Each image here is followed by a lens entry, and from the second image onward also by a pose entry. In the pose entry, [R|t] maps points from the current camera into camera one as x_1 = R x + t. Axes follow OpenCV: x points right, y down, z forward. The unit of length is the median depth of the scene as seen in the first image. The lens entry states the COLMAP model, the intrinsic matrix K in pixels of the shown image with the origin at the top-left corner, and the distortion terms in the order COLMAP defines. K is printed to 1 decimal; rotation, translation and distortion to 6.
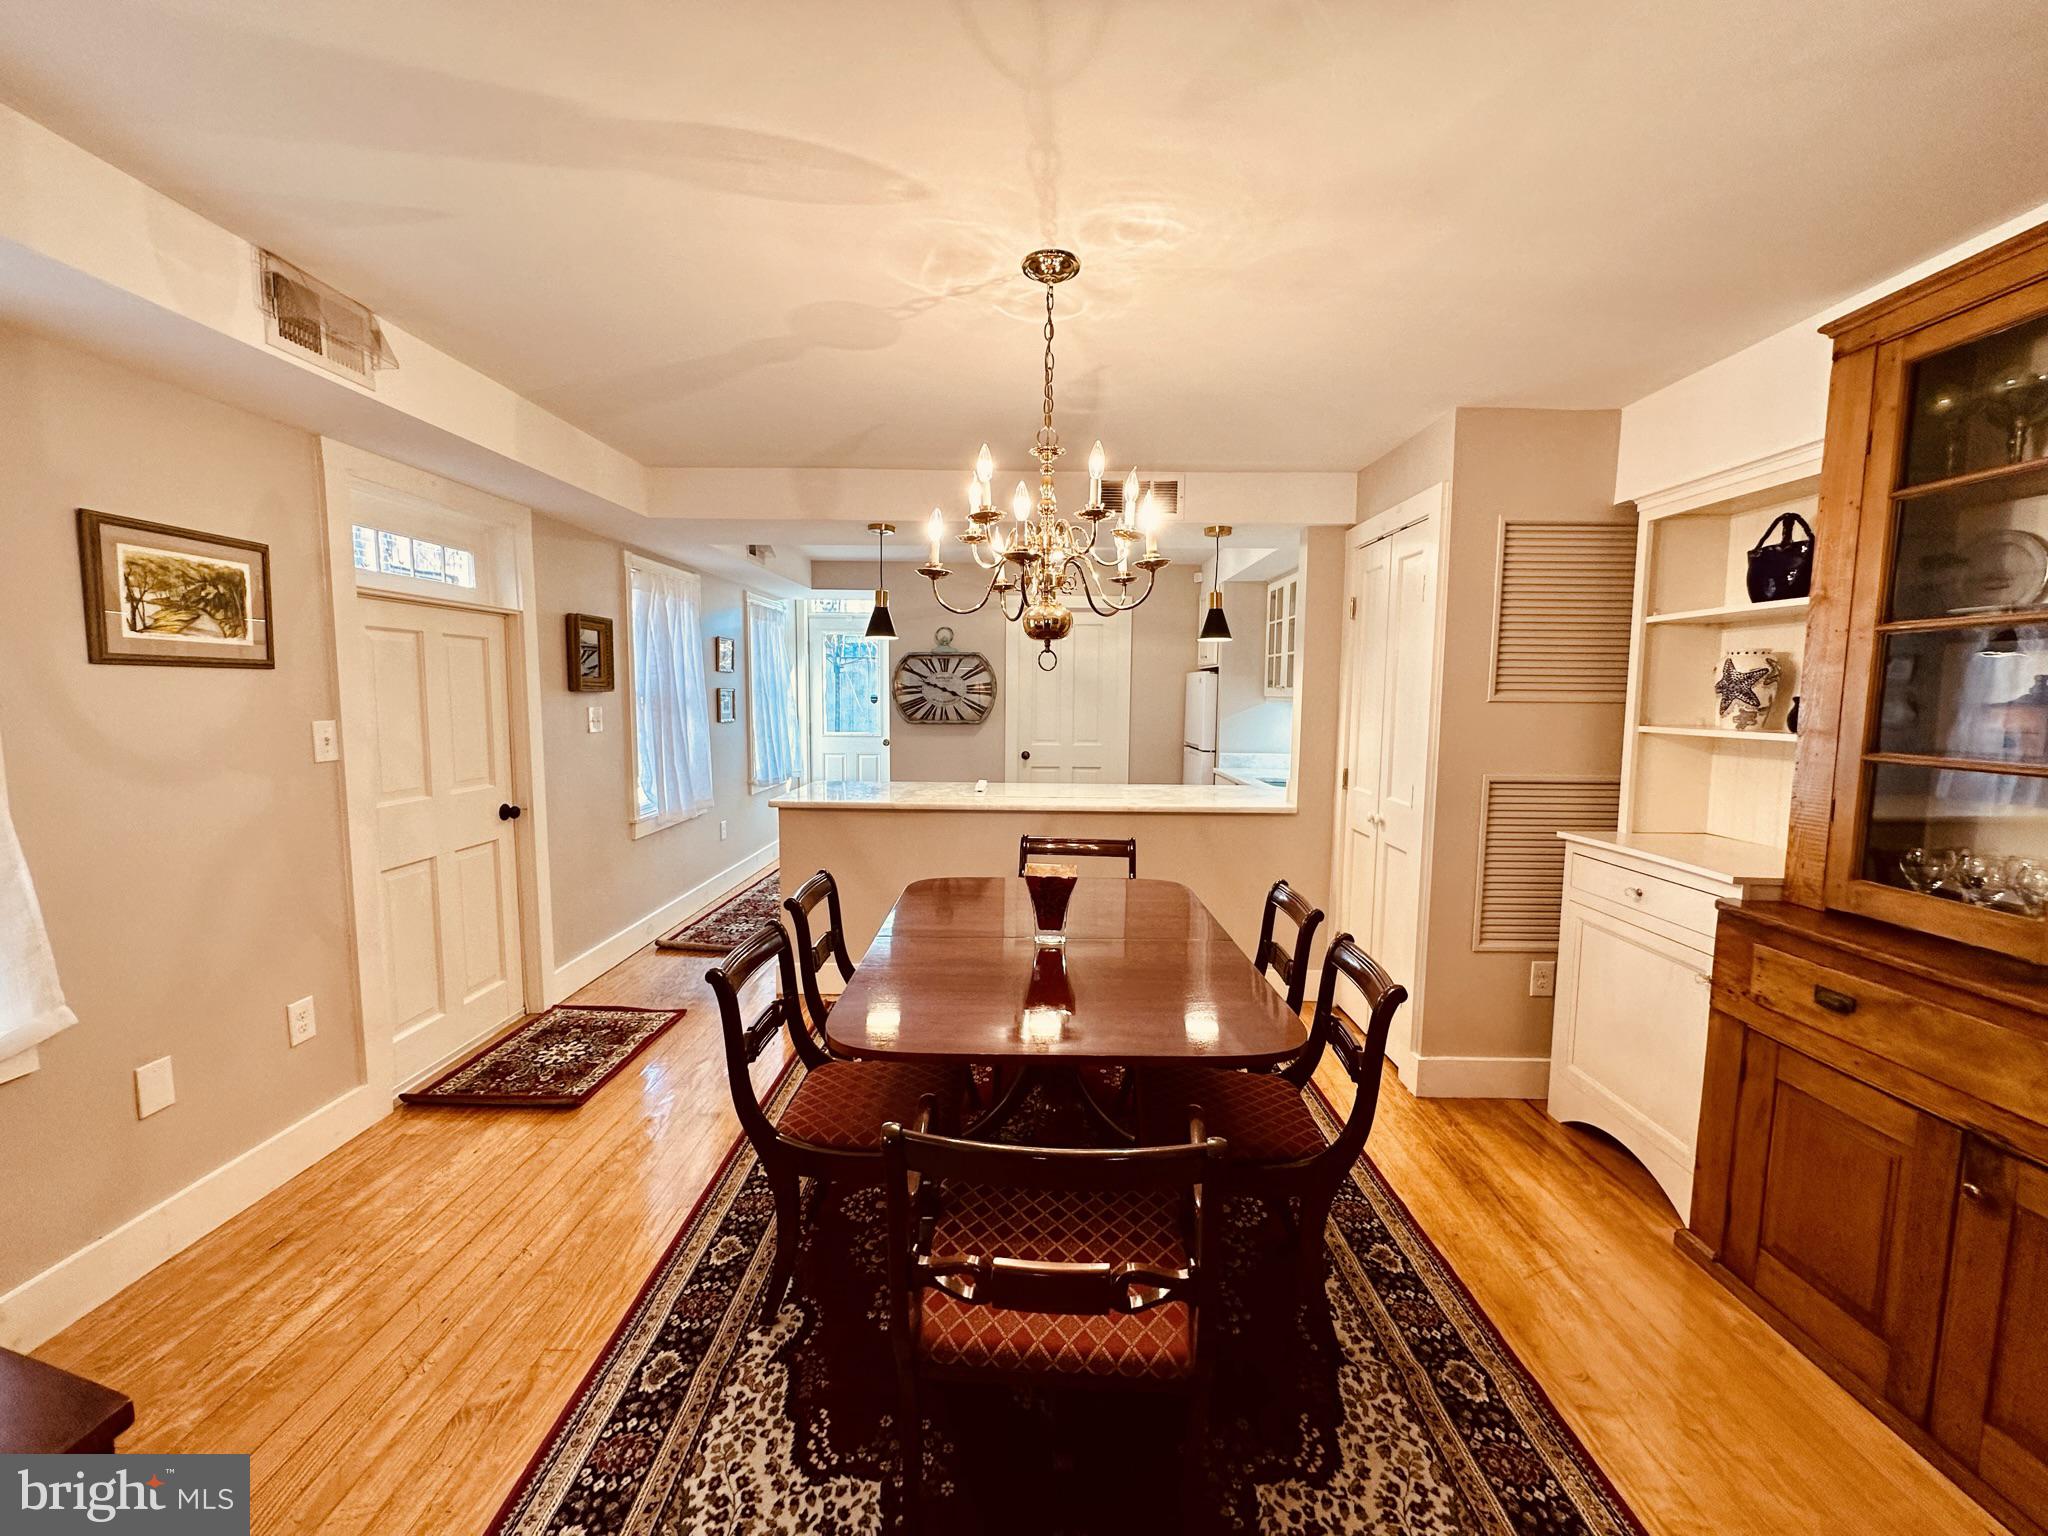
lens RADIAL K [[814.4, 0, 1017.3], [0, 814.4, 769.4], [0, 0, 1]] dist [-0.003327, 0.000493]
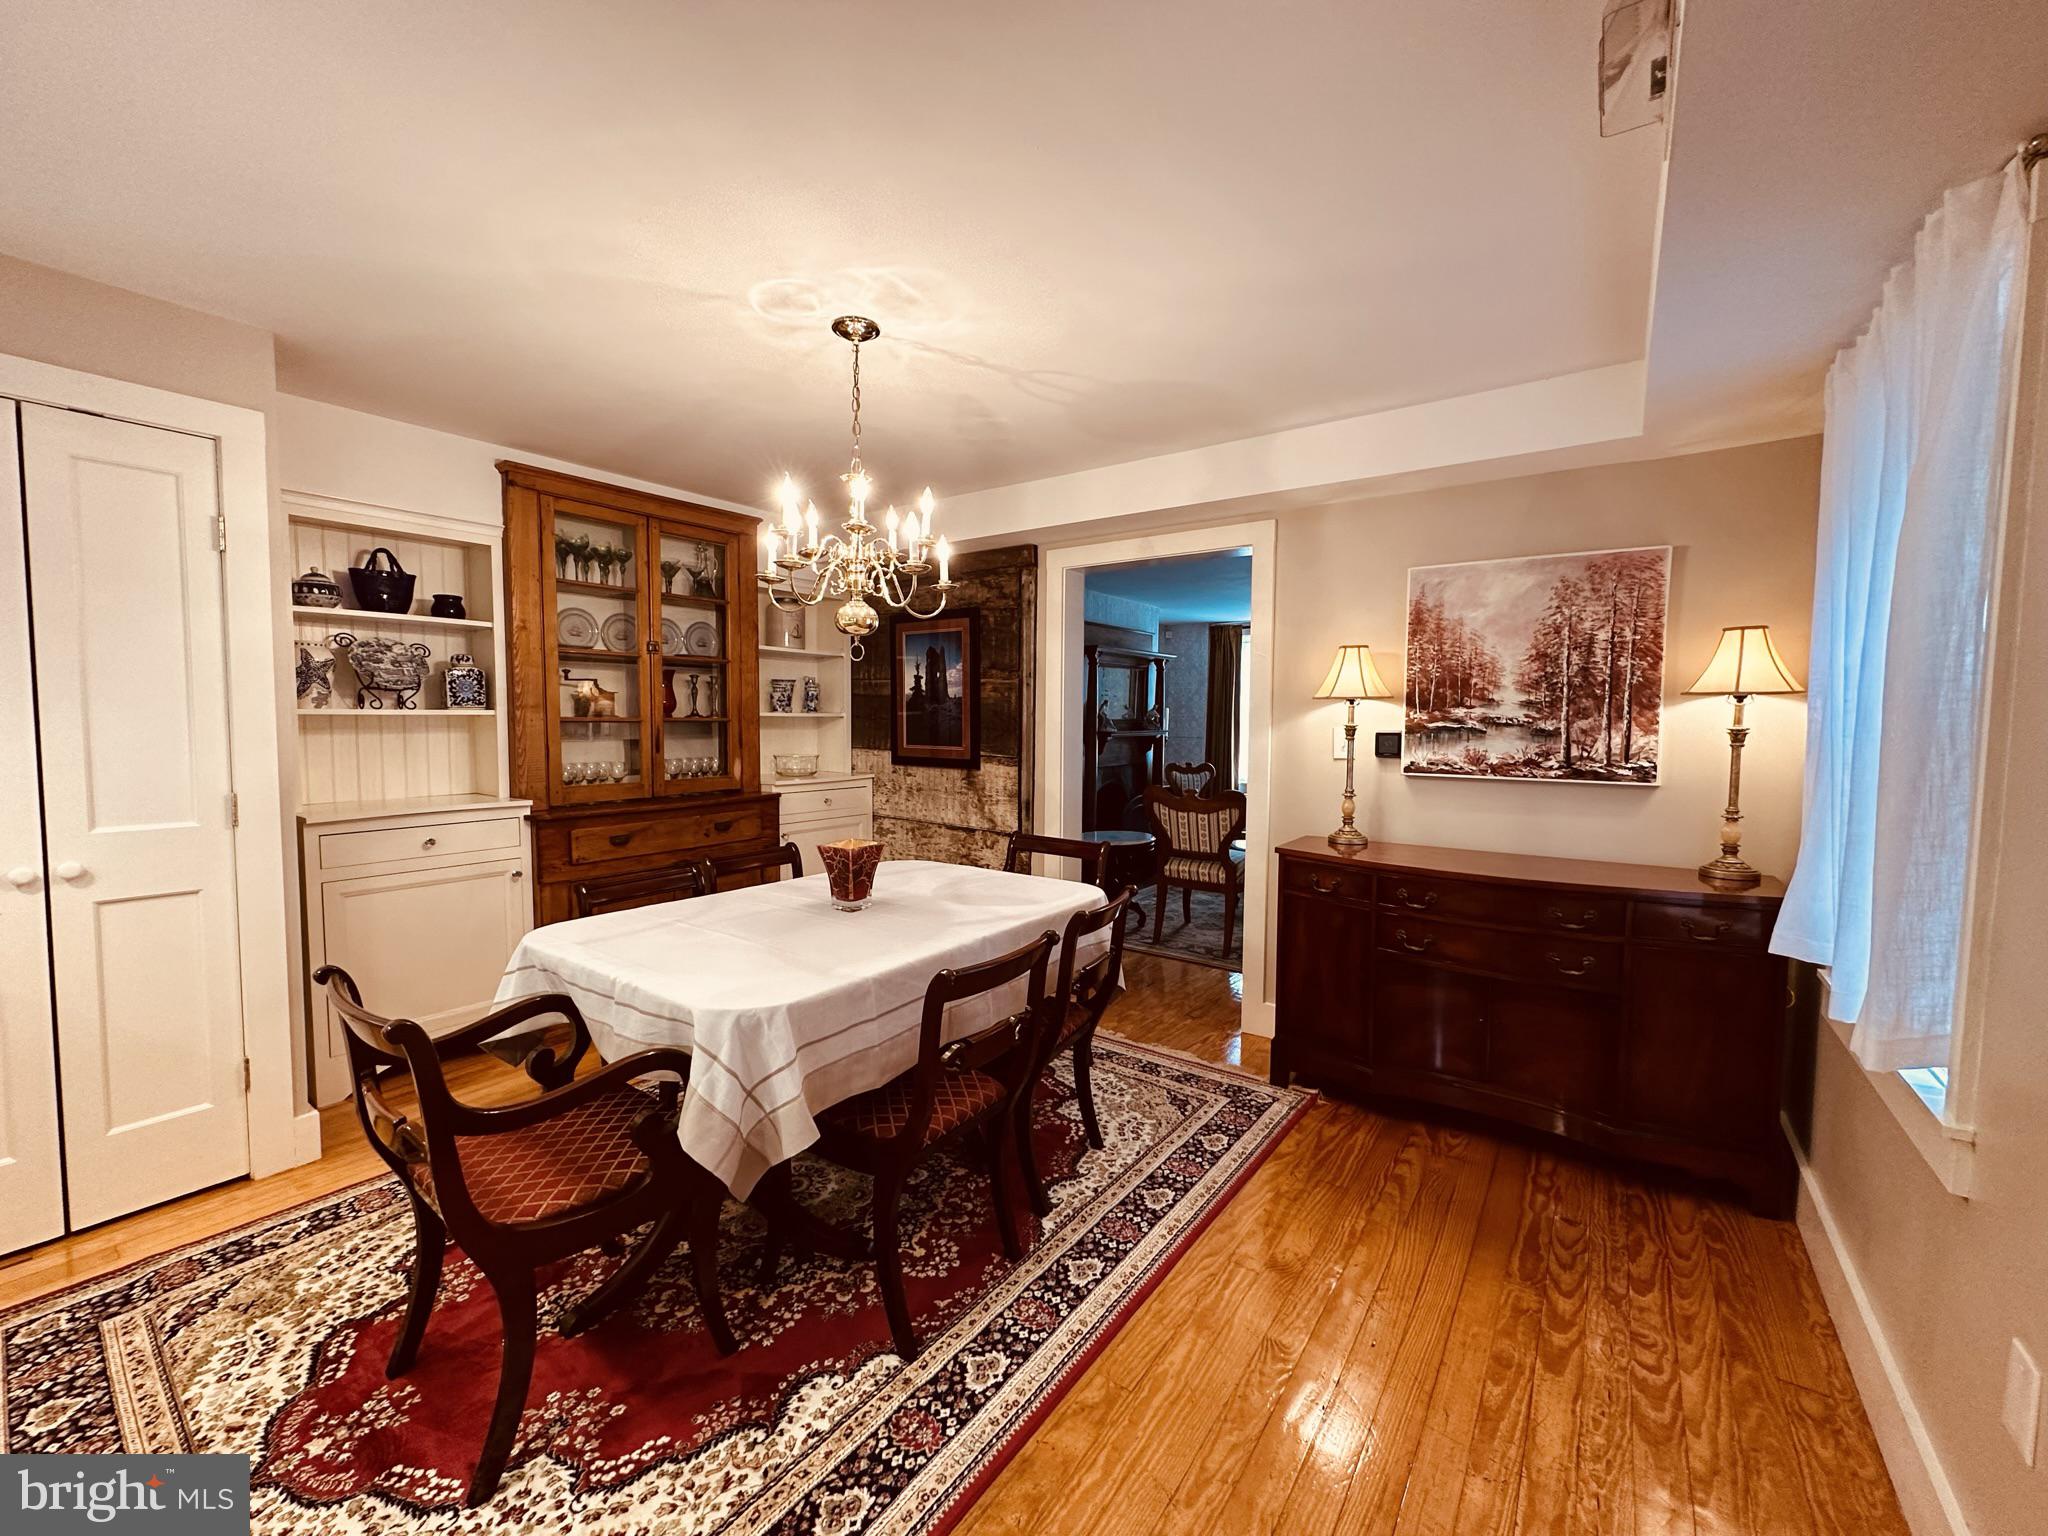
lens RADIAL K [[814.4, 0, 1028.6], [0, 814.4, 760.0], [0, 0, 1]] dist [-0.003327, 0.000493]
pose [[-0.826429, -0.045488, 0.561200, -0.772536], [0.037307, 0.990117, 0.135193, -0.118004], [-0.561803, 0.132664, -0.816564, 1.659567]]
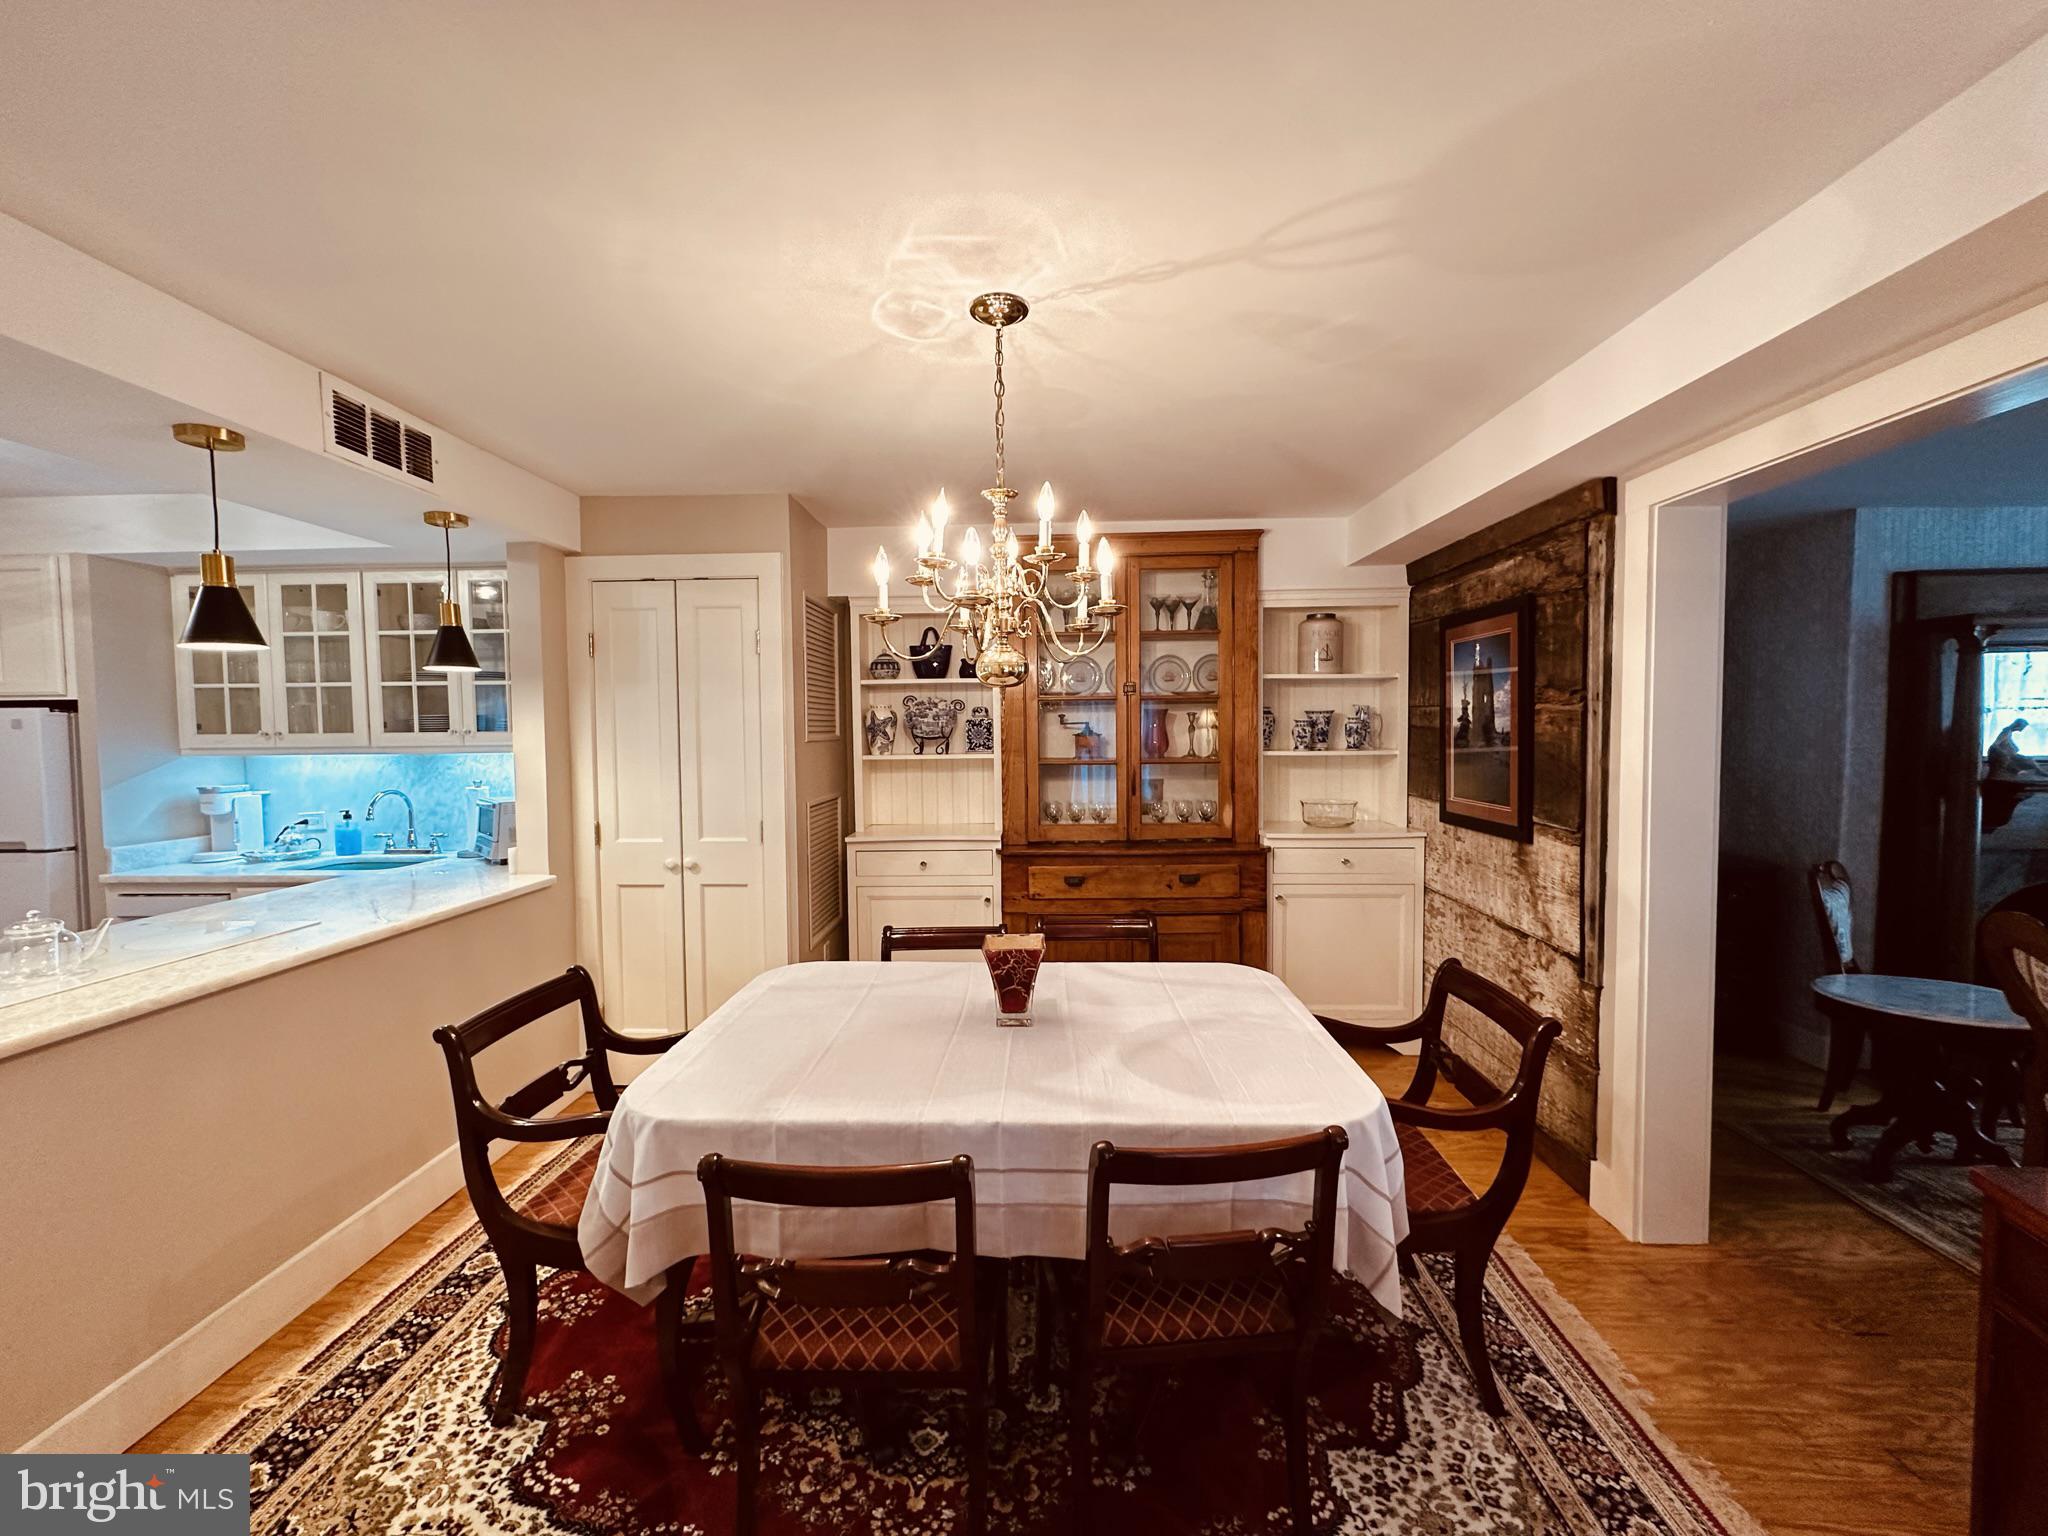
lens RADIAL K [[814.4, 0, 1017.6], [0, 814.4, 761.6], [0, 0, 1]] dist [-0.003327, 0.000493]
pose [[0.009968, -0.049058, 0.998746, -0.846079], [0.102678, 0.993567, 0.047779, -0.104834], [-0.994665, 0.102073, 0.014941, 0.873915]]
